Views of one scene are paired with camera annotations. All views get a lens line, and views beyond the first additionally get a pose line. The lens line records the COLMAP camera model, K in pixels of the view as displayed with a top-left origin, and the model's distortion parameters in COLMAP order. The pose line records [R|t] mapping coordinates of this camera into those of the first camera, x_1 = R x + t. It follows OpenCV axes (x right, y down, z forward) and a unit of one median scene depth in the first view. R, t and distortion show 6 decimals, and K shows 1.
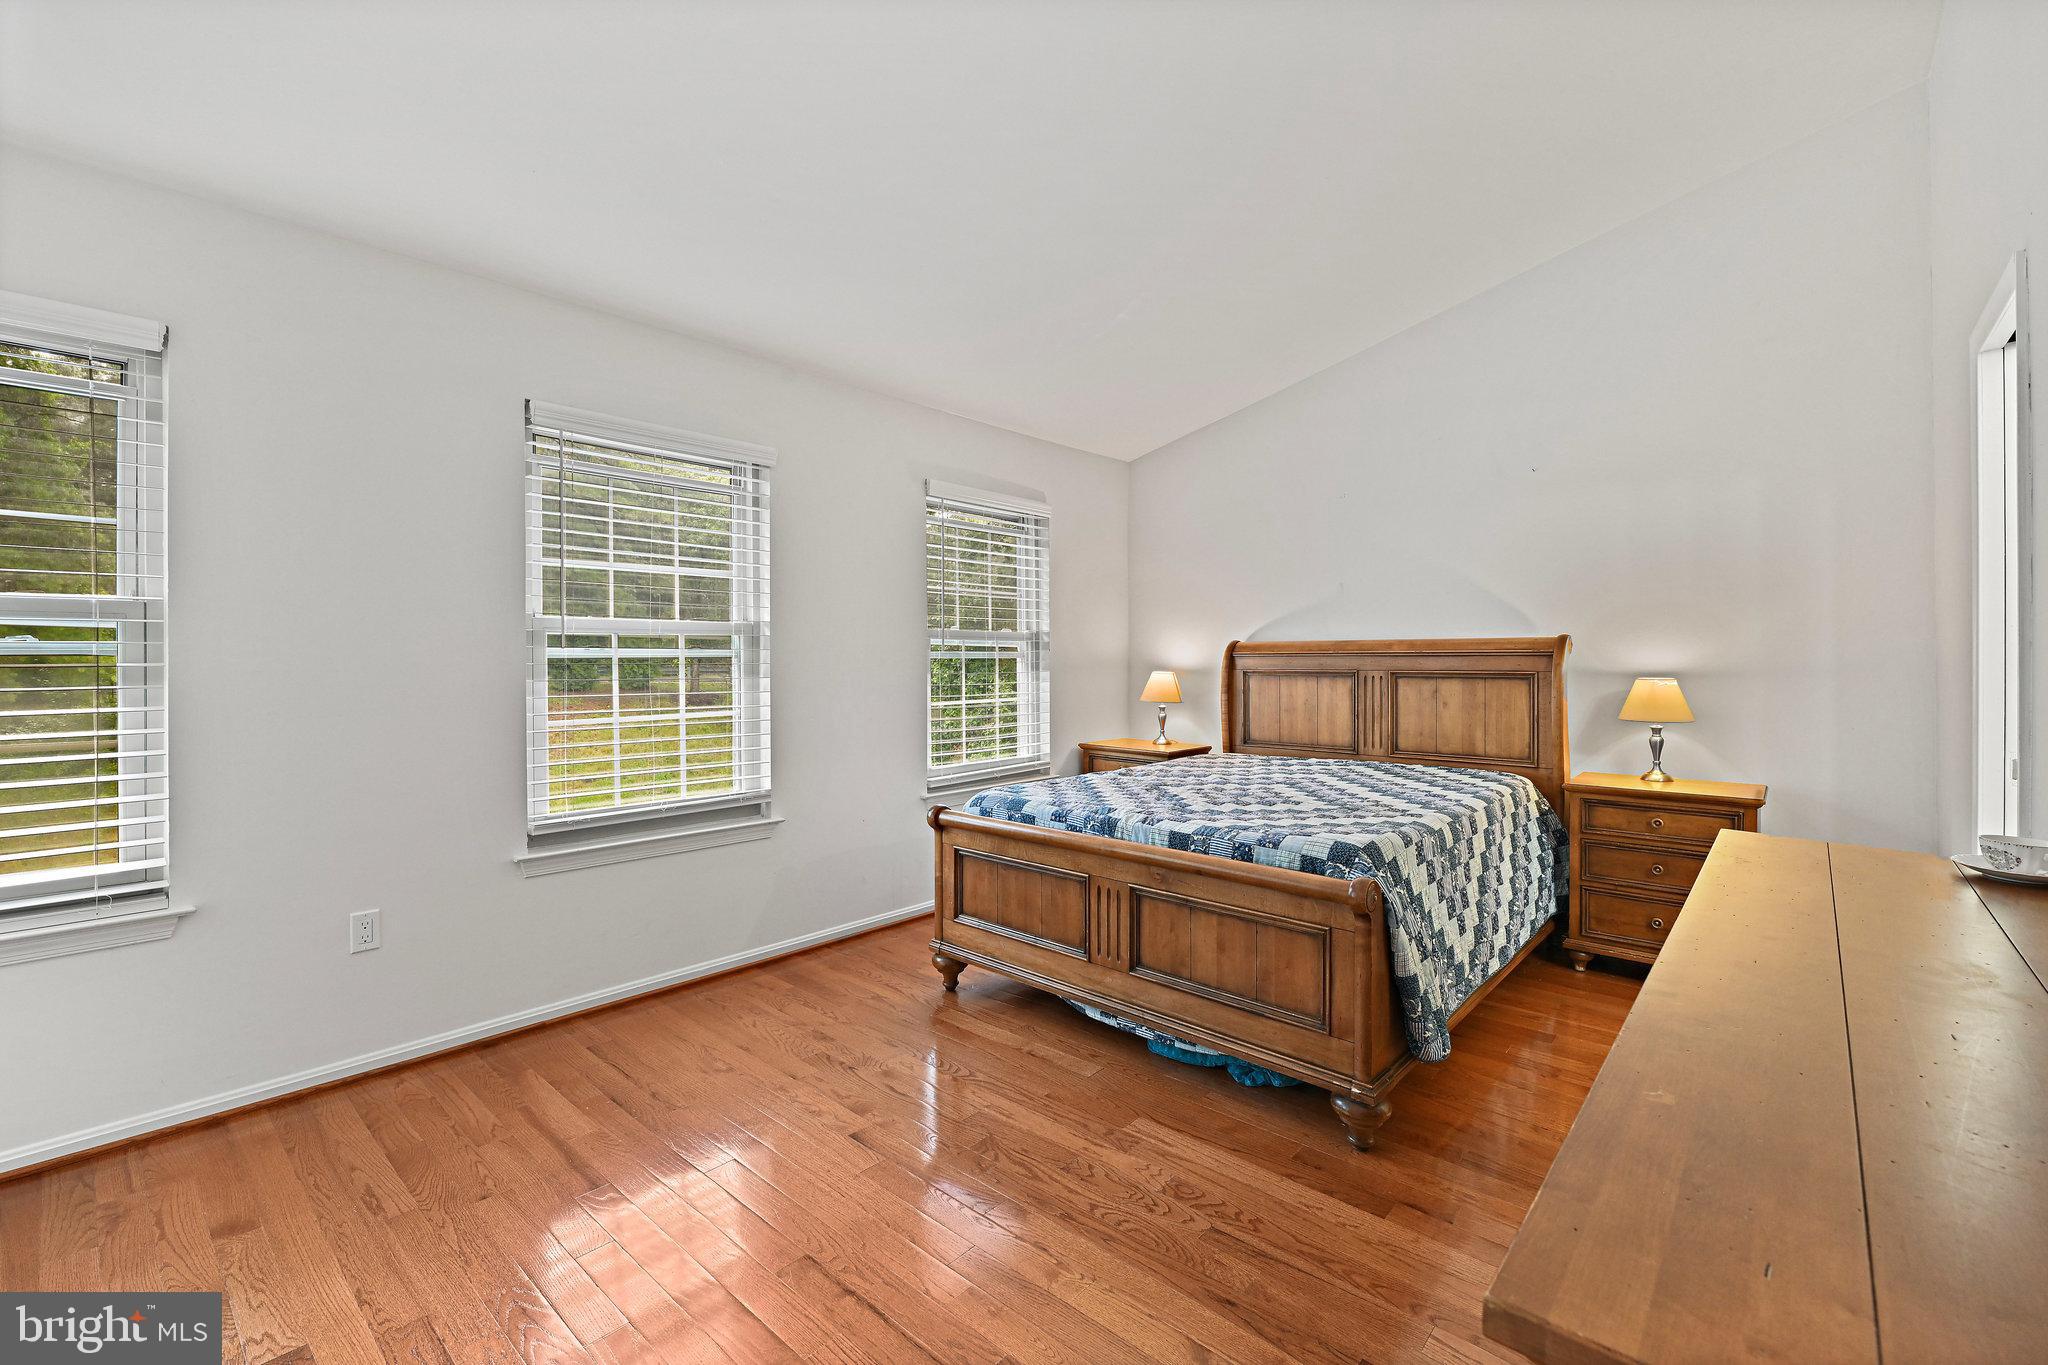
lens RADIAL K [[885.1, 0, 1029.2], [0, 885.1, 665.6], [0, 0, 1]] dist [-0.003654, 0.000347]
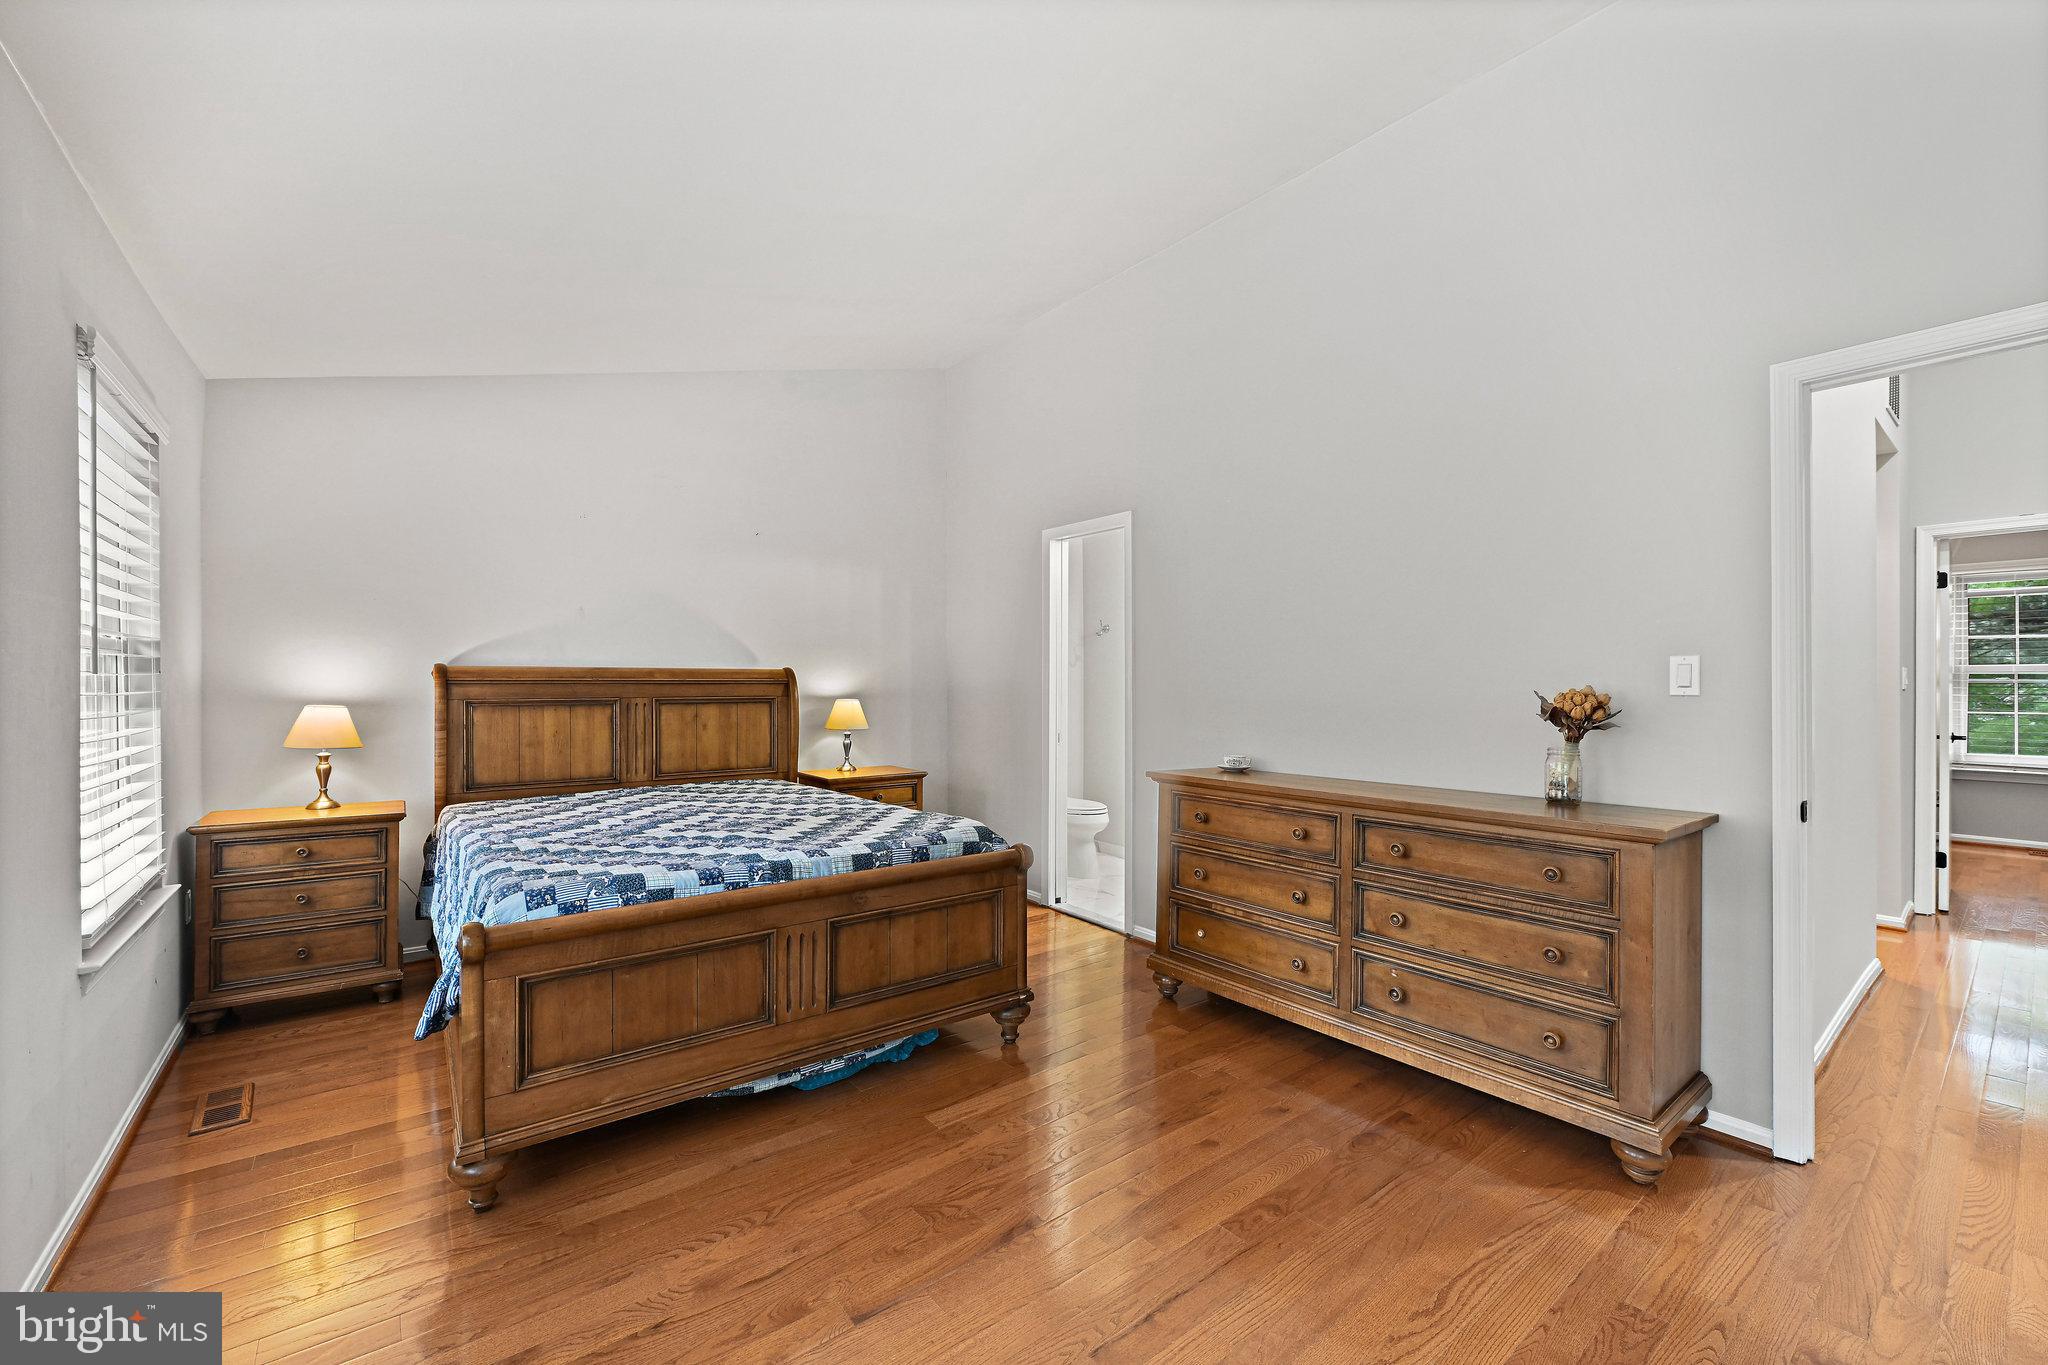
lens RADIAL K [[828.5, 0, 1031.0], [0, 828.5, 686.2], [0, 0, 1]] dist [-0.006541, -0.000546]
pose [[0.163759, -0.001845, 0.986499, -0.490117], [0.008414, 0.999964, 0.000473, -0.004739], [-0.986464, 0.008223, 0.163769, 0.413899]]
